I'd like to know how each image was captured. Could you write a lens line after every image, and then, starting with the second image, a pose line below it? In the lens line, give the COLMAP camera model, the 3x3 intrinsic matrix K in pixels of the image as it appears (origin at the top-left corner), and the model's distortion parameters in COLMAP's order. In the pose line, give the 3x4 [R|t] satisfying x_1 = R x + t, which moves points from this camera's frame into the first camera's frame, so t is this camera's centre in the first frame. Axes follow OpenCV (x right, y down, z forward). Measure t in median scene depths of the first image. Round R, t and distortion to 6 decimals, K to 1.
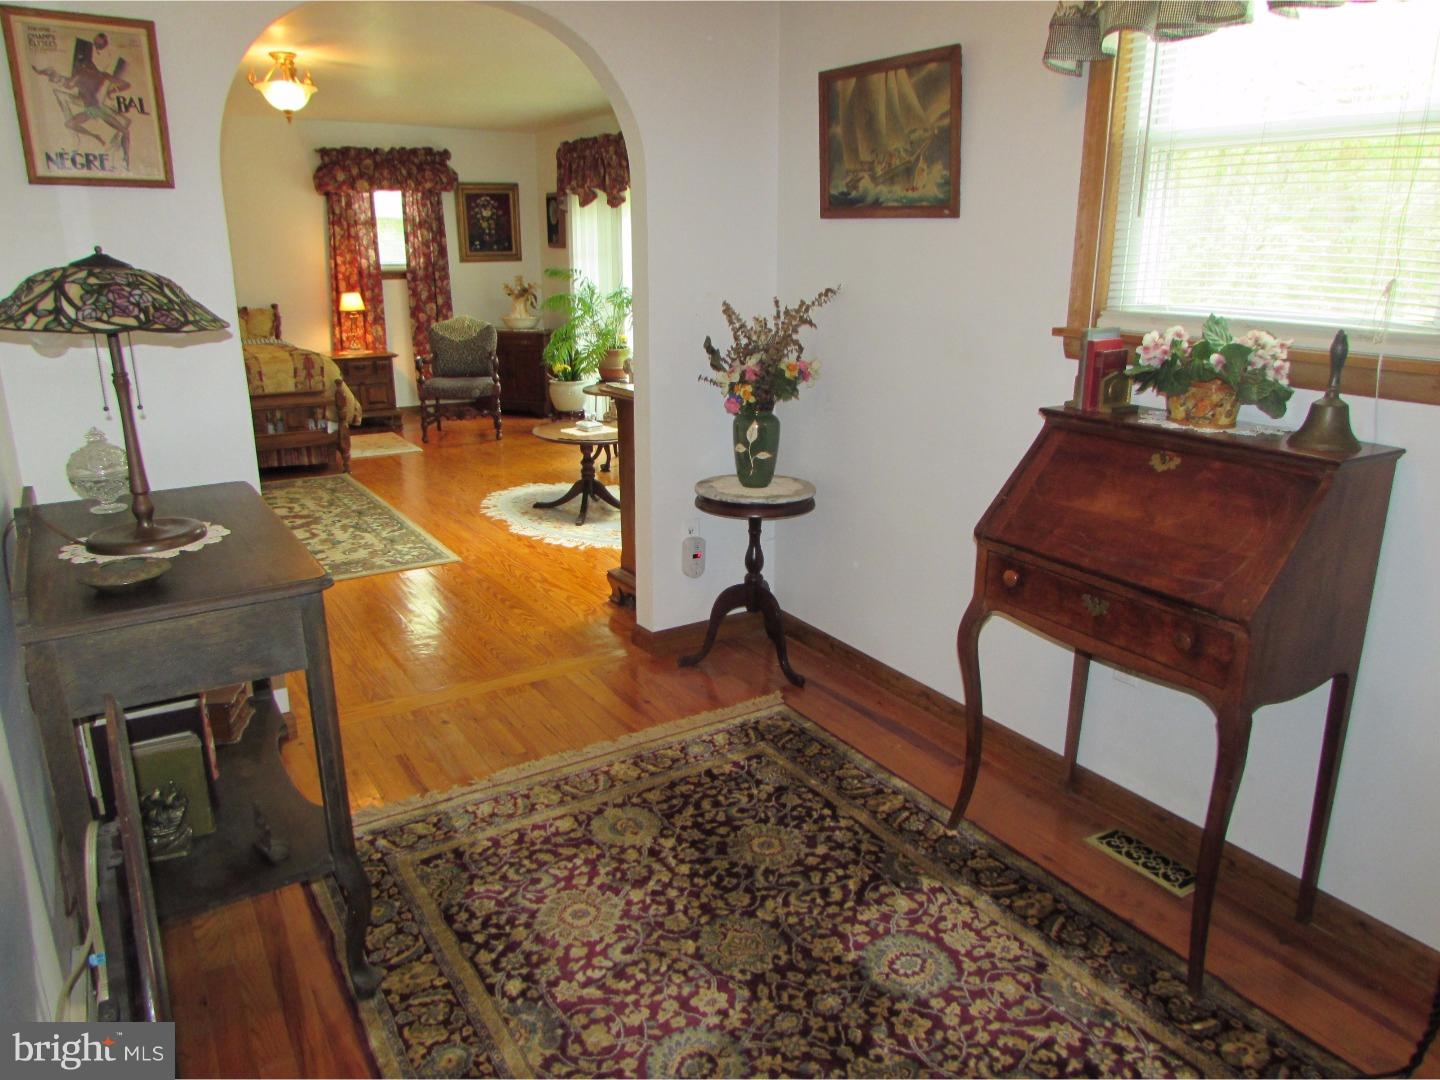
lens RADIAL K [[1022.9, 0, 723.5], [0, 1022.9, 537.8], [0, 0, 1]] dist [-0.045529, 0.029075]
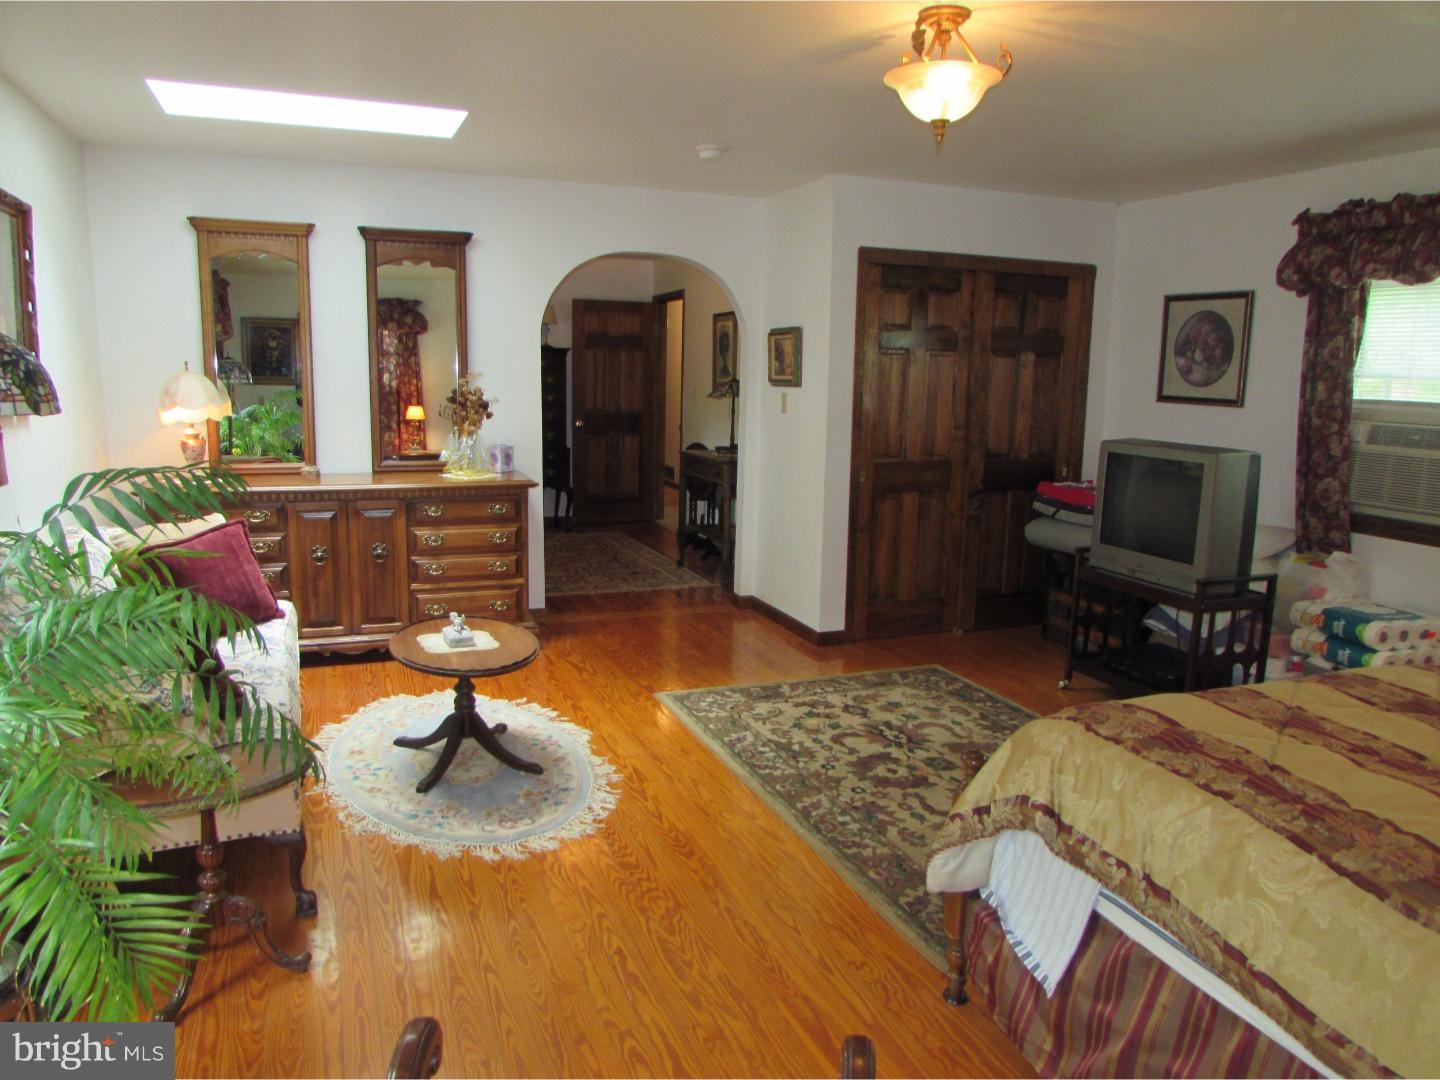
lens RADIAL K [[1022.9, 0, 723.5], [0, 1022.9, 537.8], [0, 0, 1]] dist [-0.045529, 0.029075]
pose [[-0.982991, -0.053523, 0.175680, -0.274354], [0.025715, 0.907055, 0.420227, -0.292301], [-0.181843, 0.417597, -0.890251, 1.013650]]
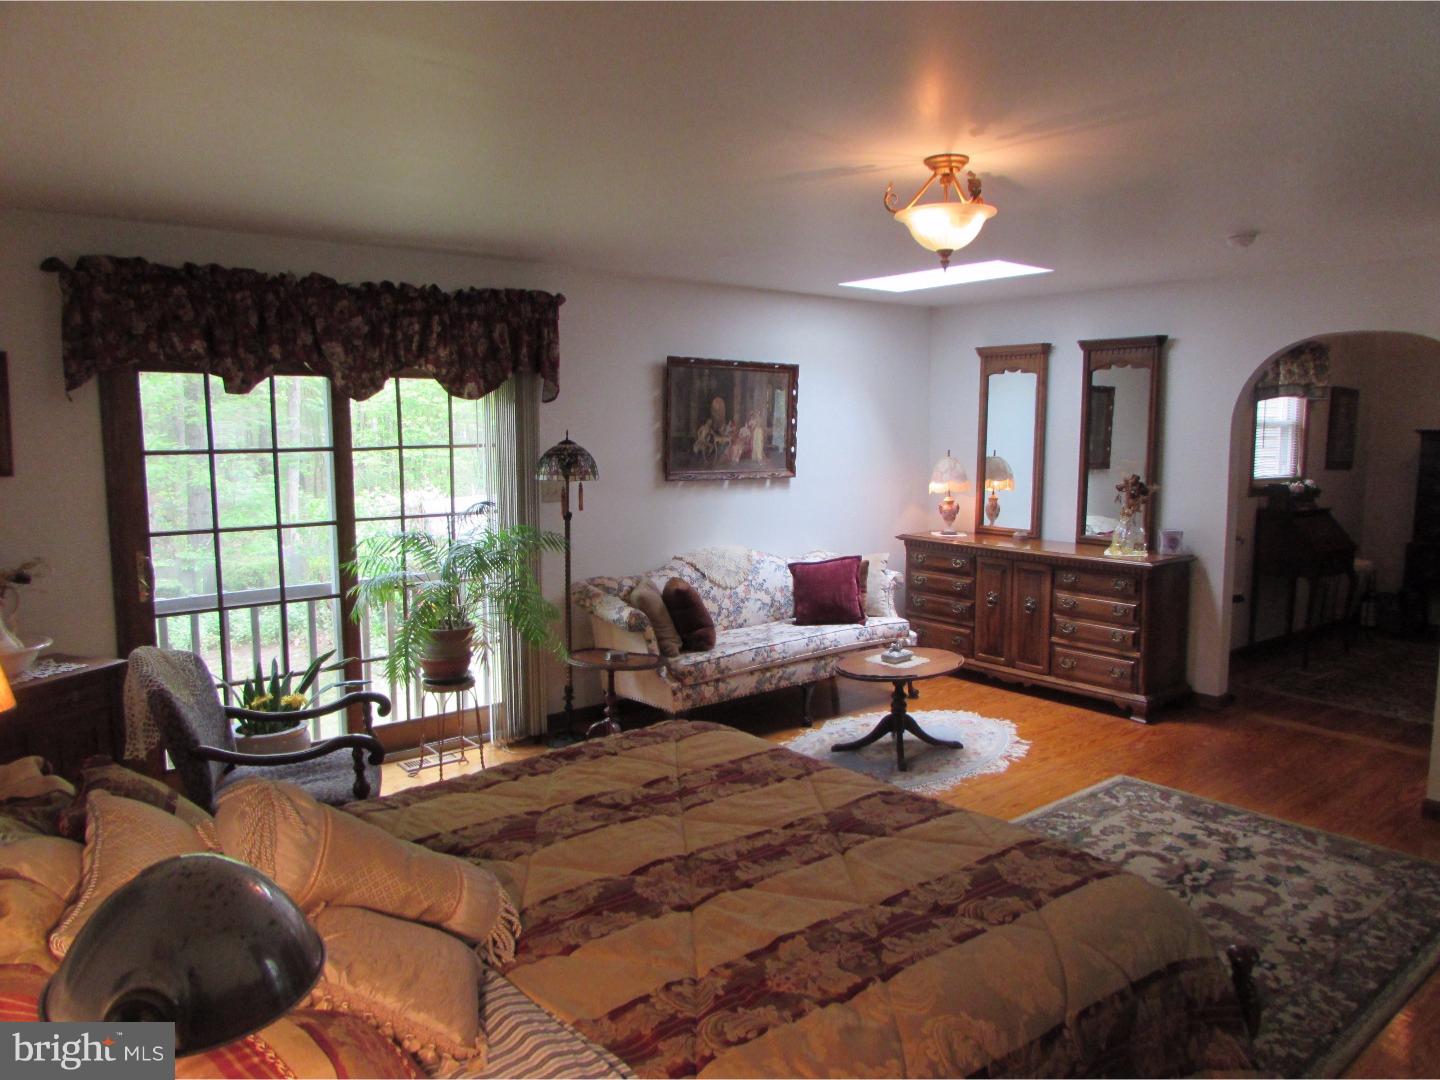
lens RADIAL K [[1045.2, 0, 720.0], [0, 1045.2, 540.0], [0, 0, 1]] dist [-0.025888, -0.001438]
pose [[-0.134943, -0.122422, 0.983261, -0.670519], [0.266199, 0.951377, 0.154986, -0.261522], [-0.954426, 0.282658, -0.095793, 0.800226]]
